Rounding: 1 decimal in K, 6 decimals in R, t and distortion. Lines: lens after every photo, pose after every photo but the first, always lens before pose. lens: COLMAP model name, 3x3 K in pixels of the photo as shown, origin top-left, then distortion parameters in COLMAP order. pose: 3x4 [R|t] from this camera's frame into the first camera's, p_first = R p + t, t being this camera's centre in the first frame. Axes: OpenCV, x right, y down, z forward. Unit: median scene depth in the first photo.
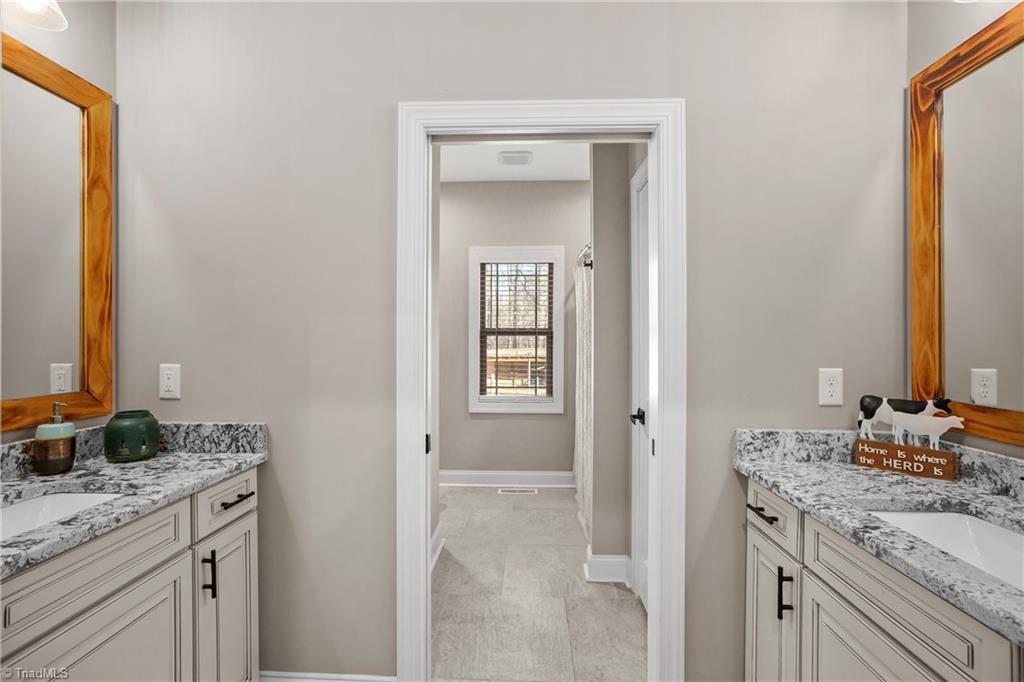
lens RADIAL K [[466.6, 0, 509.5], [0, 466.6, 340.7], [0, 0, 1]] dist [-0.062187, 0.025531]
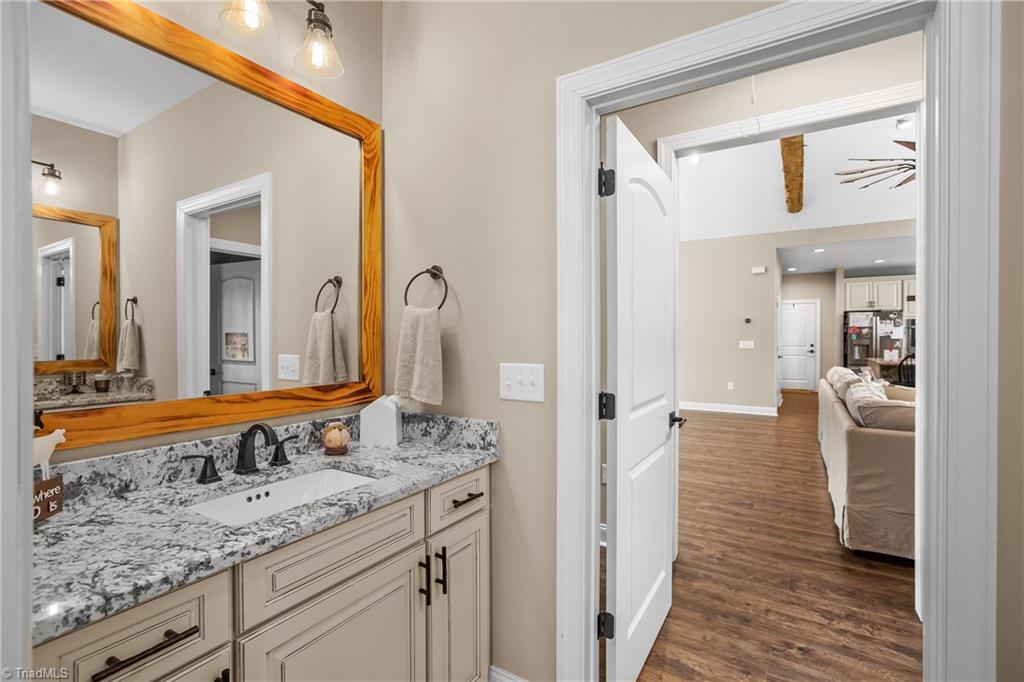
lens RADIAL K [[453.1, 0, 512.0], [0, 453.1, 341.0], [0, 0, 1]] dist [-0.002188, -0.000346]
pose [[-0.855510, -0.014261, 0.517590, -0.118851], [-0.006219, 0.999832, 0.017268, -0.007583], [-0.517749, 0.011554, -0.855454, 1.409527]]
